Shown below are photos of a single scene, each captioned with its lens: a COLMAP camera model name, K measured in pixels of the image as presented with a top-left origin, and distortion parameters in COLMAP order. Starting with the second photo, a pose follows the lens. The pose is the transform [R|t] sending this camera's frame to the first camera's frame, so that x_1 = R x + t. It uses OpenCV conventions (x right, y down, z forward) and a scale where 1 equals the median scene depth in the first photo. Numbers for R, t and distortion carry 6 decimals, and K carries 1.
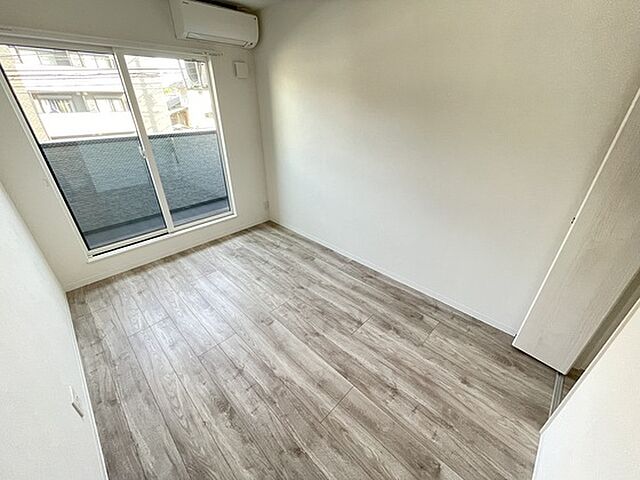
lens RADIAL K [[259.5, 0, 323.4], [0, 259.5, 239.4], [0, 0, 1]] dist [-0.002116, -0.000117]
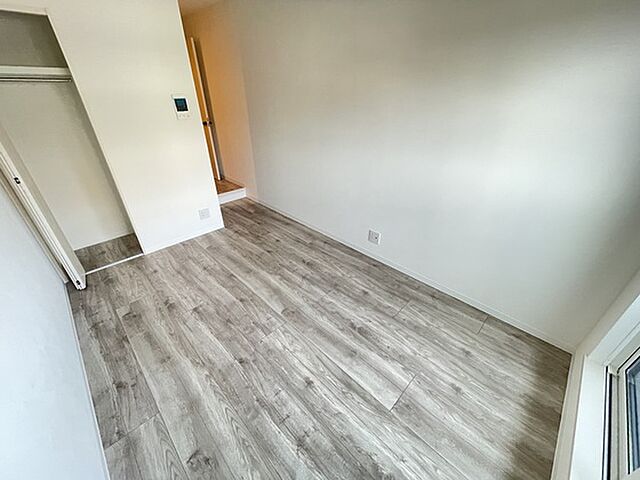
lens RADIAL K [[259.5, 0, 321.6], [0, 259.5, 238.2], [0, 0, 1]] dist [-0.002116, -0.000117]
pose [[-0.999875, -0.009530, 0.012584, -0.332502], [0.005634, 0.529254, 0.848445, -0.625547], [-0.014746, 0.848410, -0.529135, 1.206721]]
